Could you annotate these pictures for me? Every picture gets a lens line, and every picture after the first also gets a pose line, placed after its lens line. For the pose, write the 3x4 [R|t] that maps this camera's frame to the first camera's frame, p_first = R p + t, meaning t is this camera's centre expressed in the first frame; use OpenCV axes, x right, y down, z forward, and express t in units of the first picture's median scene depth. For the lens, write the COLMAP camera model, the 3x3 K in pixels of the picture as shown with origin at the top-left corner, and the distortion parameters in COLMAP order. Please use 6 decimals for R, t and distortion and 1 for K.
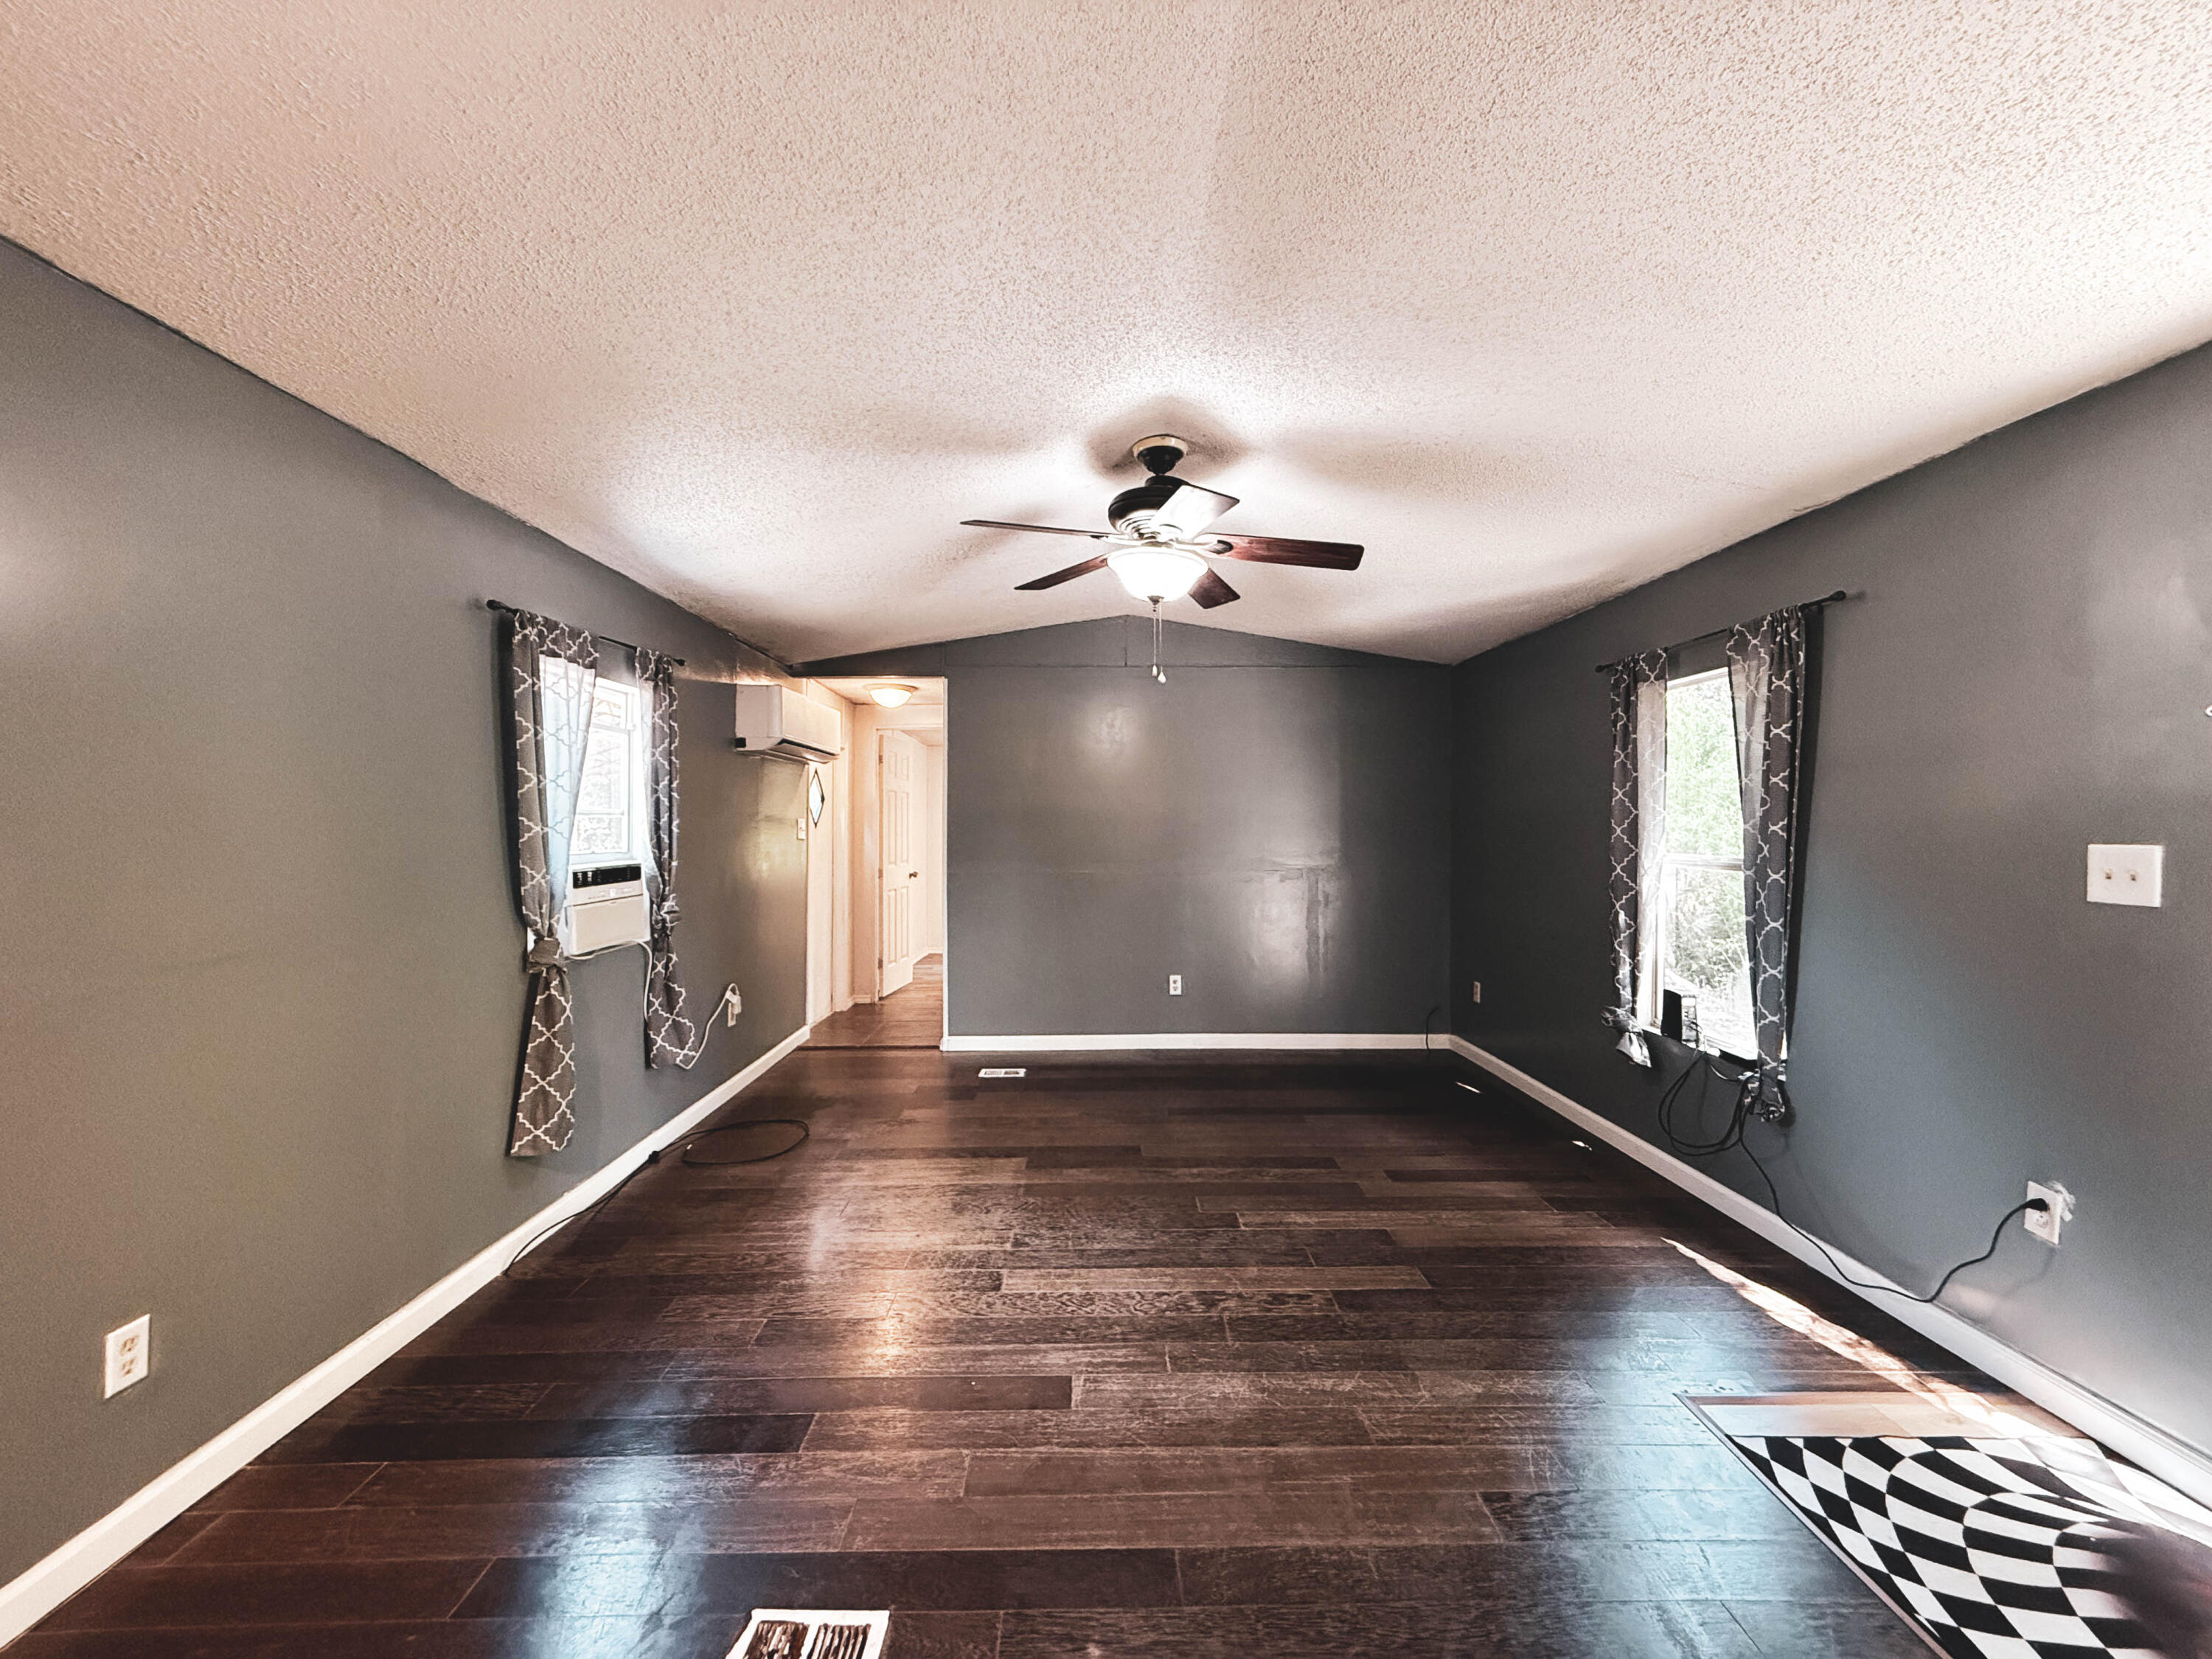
lens RADIAL K [[879.4, 0, 1101.7], [0, 879.4, 825.6], [0, 0, 1]] dist [-0.000438, 0.000297]
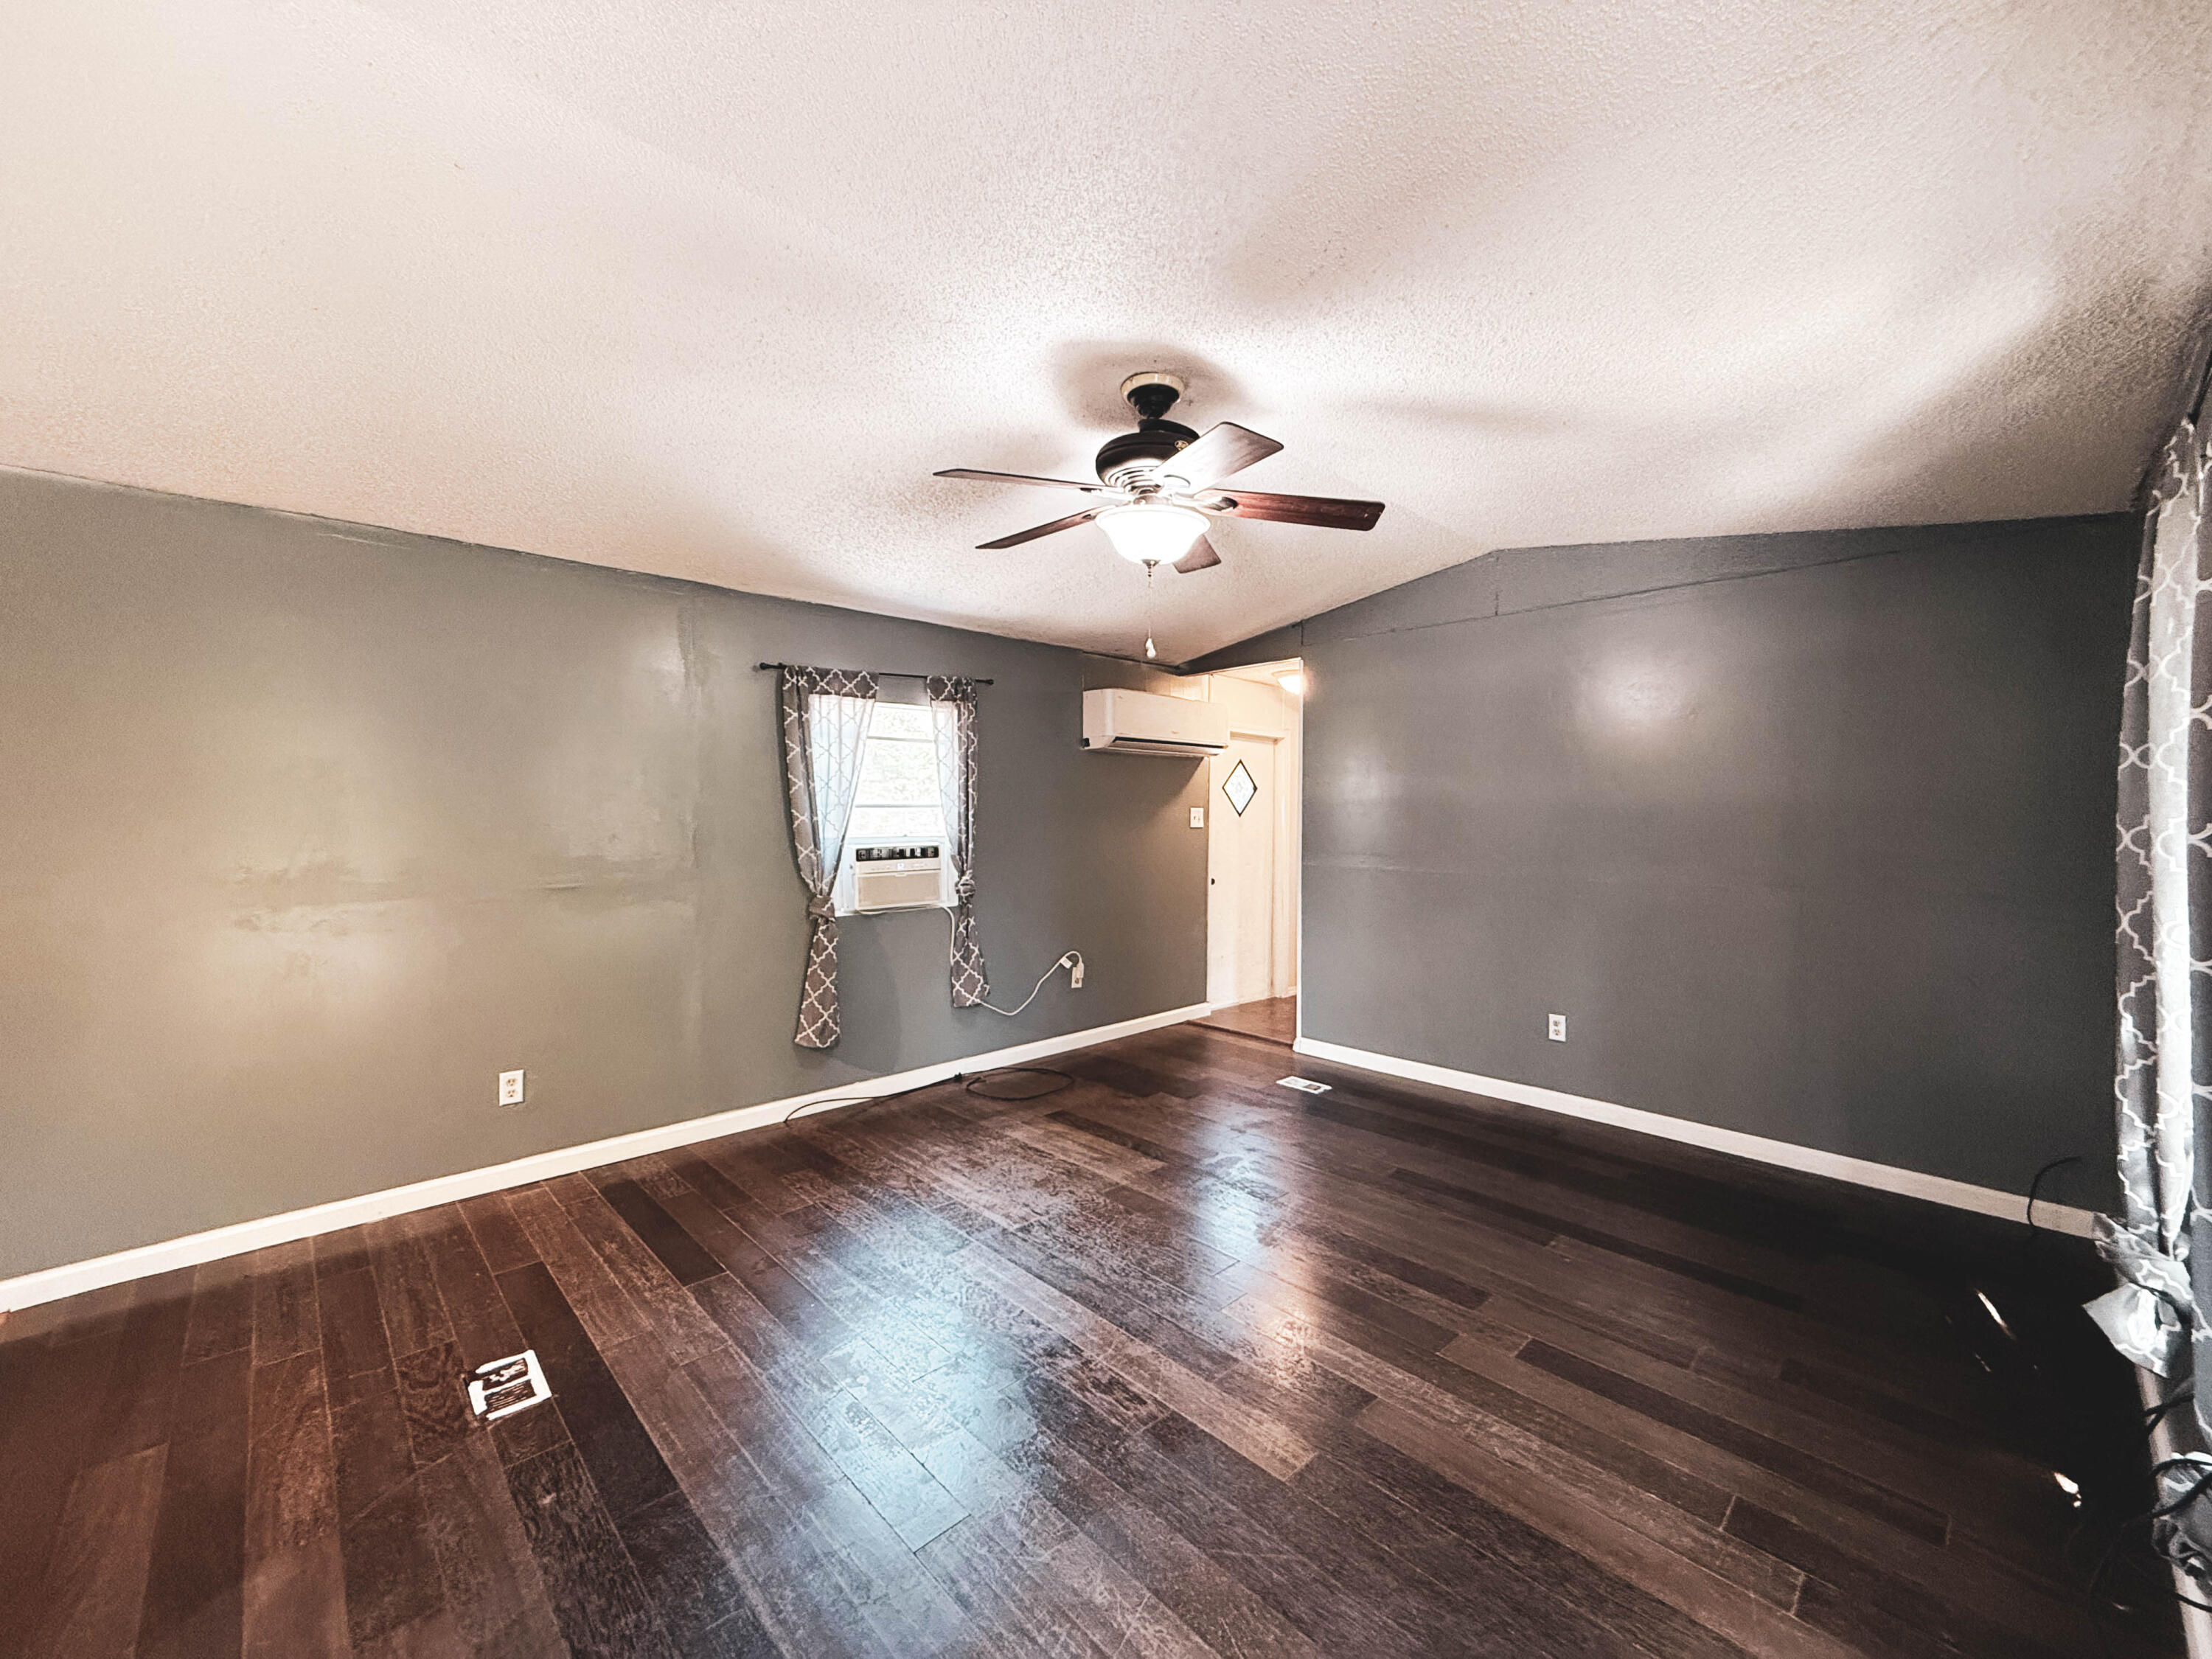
lens RADIAL K [[879.4, 0, 1101.7], [0, 879.4, 825.6], [0, 0, 1]] dist [-0.000438, 0.000297]
pose [[0.676607, 0.013881, -0.736214, 0.659916], [-0.002050, 0.999854, 0.016968, -0.008507], [0.736342, -0.009971, 0.676537, 0.353819]]
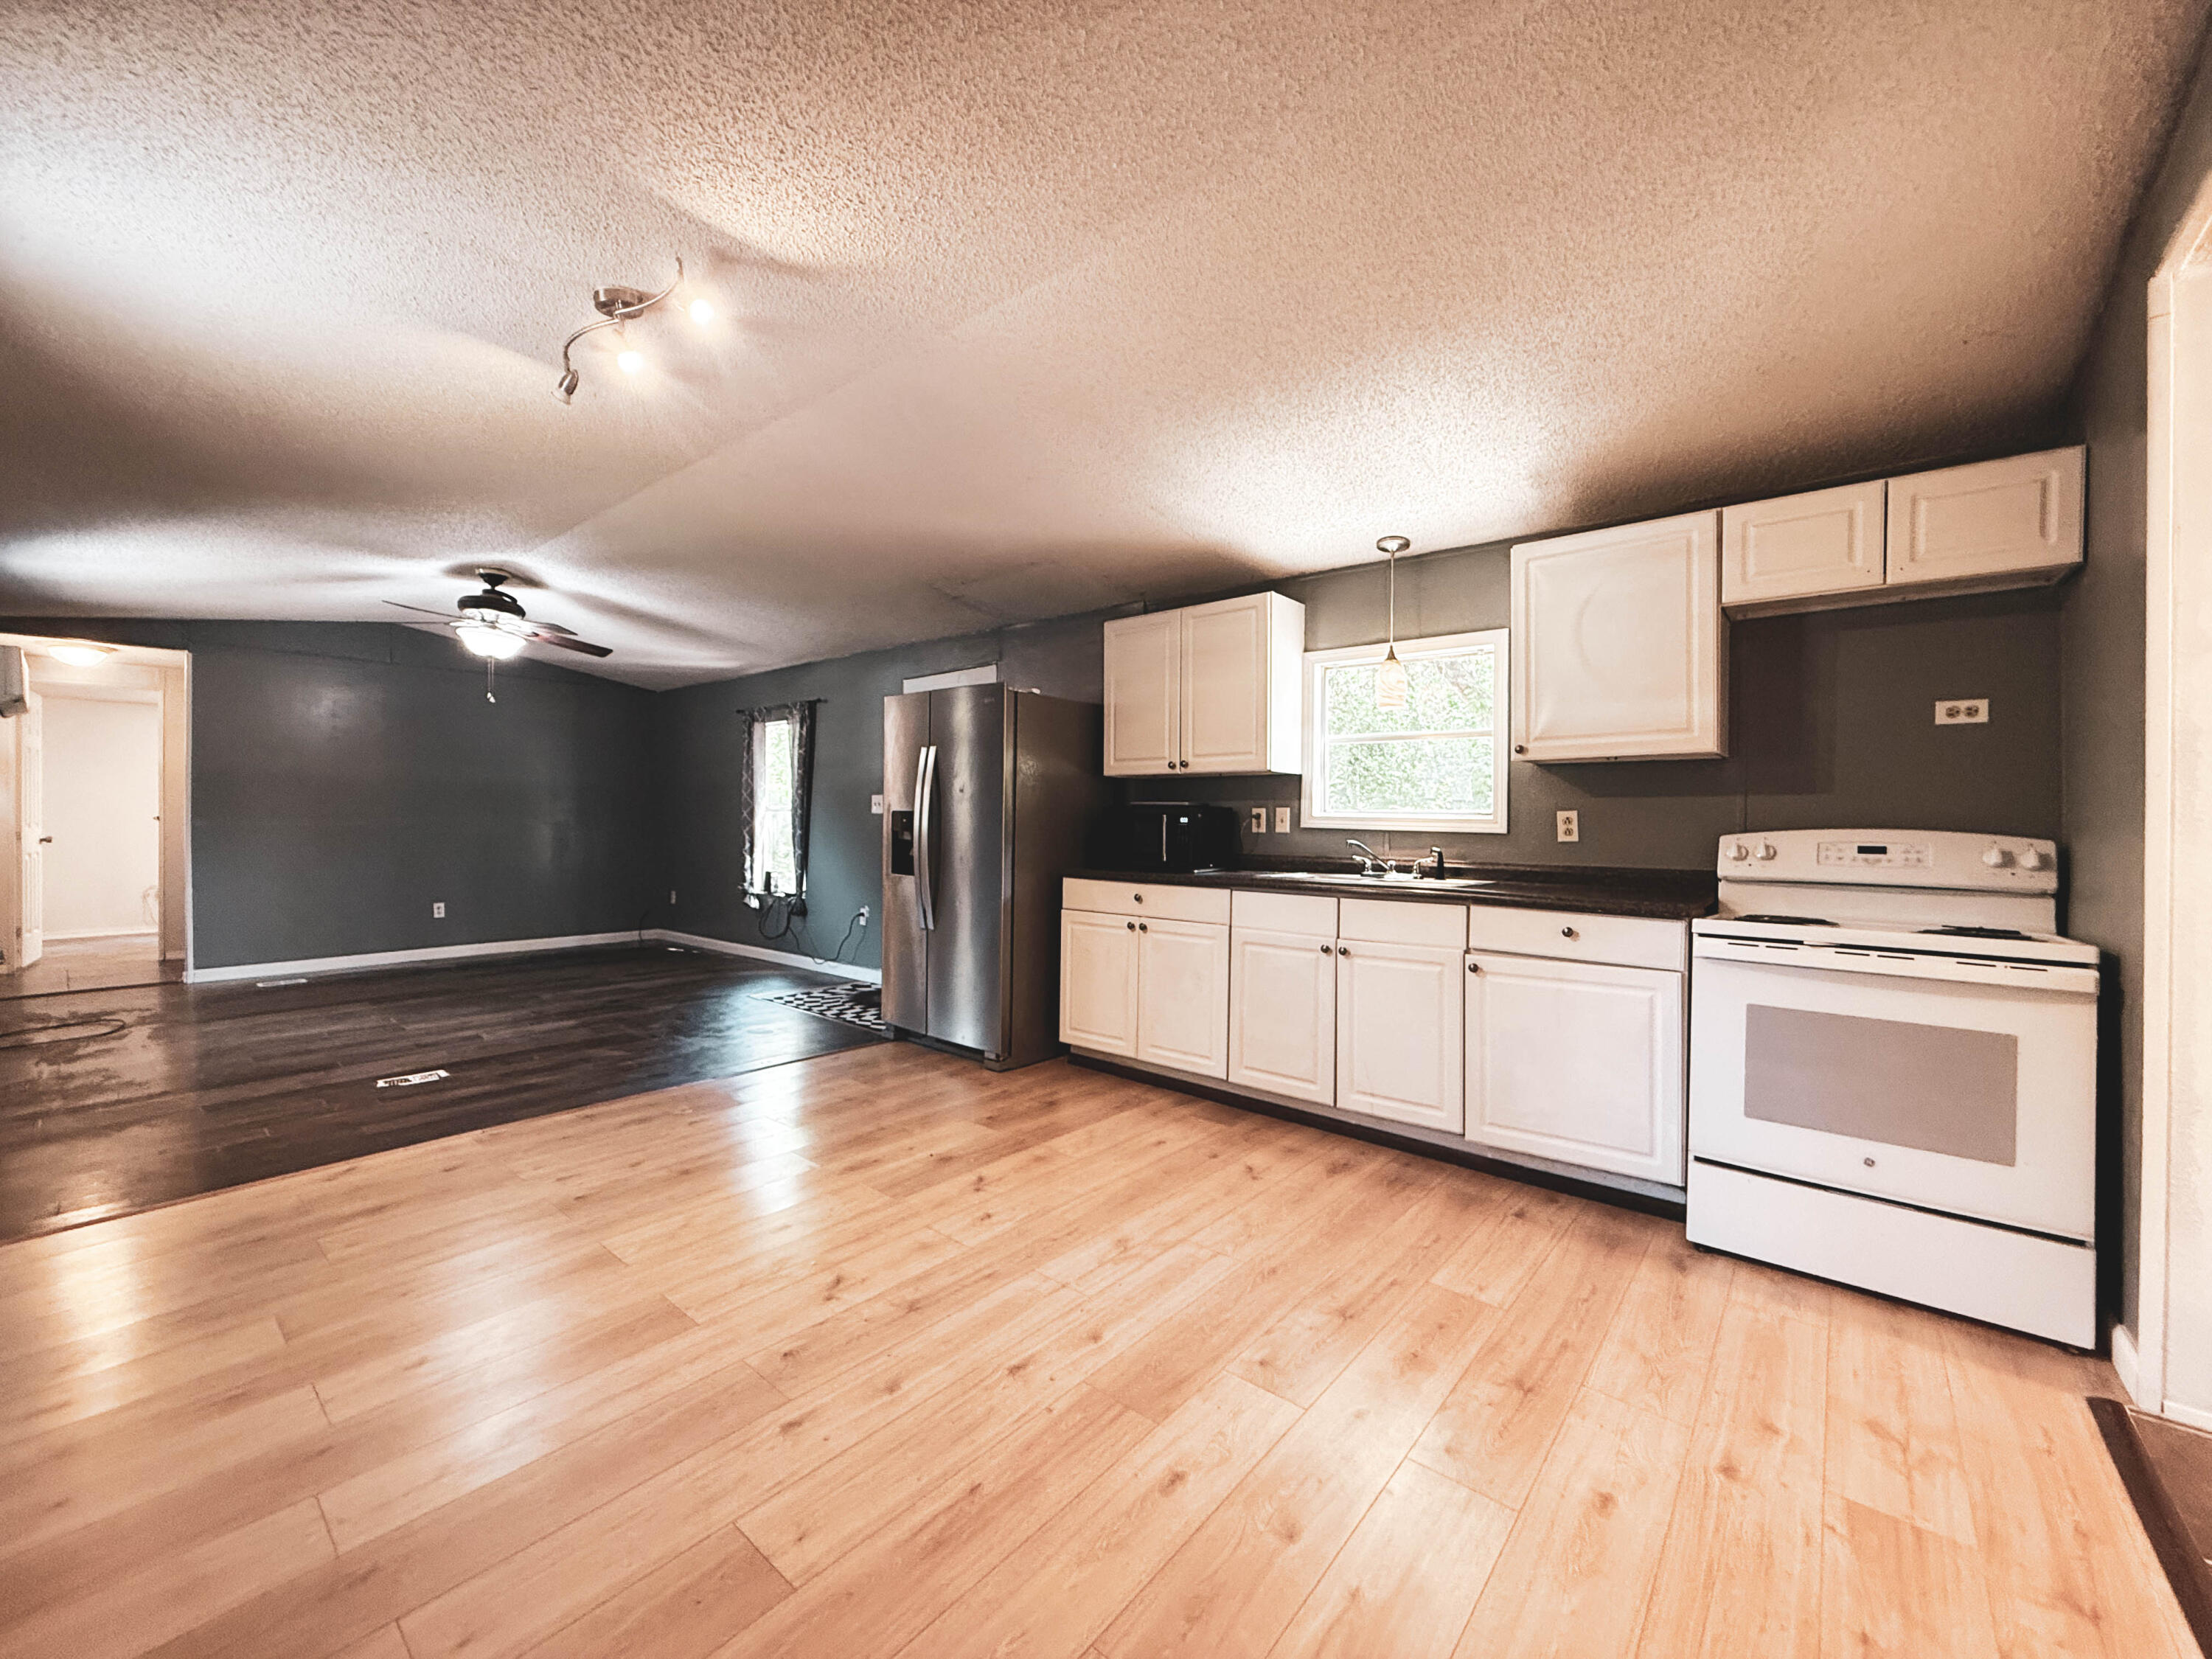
lens RADIAL K [[879.4, 0, 1101.7], [0, 879.4, 825.6], [0, 0, 1]] dist [-0.000438, 0.000297]
pose [[0.655132, -0.001012, 0.755513, -0.462894], [-0.007182, 0.999946, 0.007568, 0.065147], [-0.755480, -0.010385, 0.655089, -1.089338]]
